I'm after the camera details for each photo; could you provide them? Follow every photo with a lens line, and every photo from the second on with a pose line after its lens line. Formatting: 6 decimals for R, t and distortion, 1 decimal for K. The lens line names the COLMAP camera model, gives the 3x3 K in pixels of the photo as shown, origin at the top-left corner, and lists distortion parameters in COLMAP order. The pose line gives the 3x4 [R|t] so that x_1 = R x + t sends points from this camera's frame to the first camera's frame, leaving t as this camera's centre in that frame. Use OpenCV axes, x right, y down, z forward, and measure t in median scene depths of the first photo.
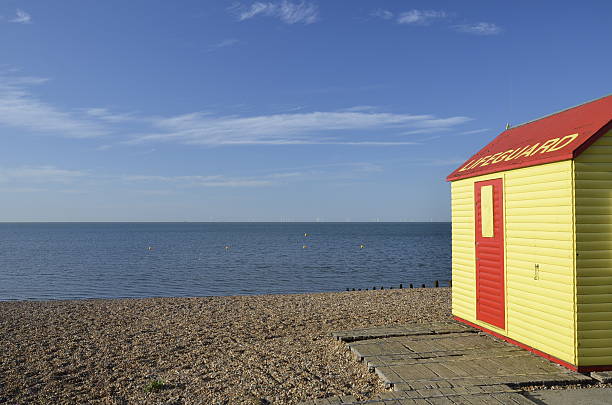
lens RADIAL K [[509.9, 0, 306.0], [0, 509.9, 202.5], [0, 0, 1]] dist [-0.113371, 0.212172]
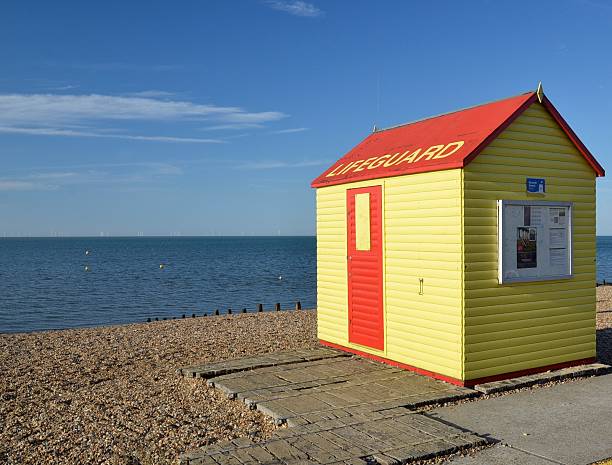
lens RADIAL K [[616.5, 0, 306.0], [0, 616.5, 232.5], [0, 0, 1]] dist [-0.011297, 0.015769]
pose [[0.937754, -0.002756, 0.347288, -0.123146], [-0.008689, 0.999469, 0.031393, 0.002549], [-0.347190, -0.032457, 0.937233, -0.001193]]
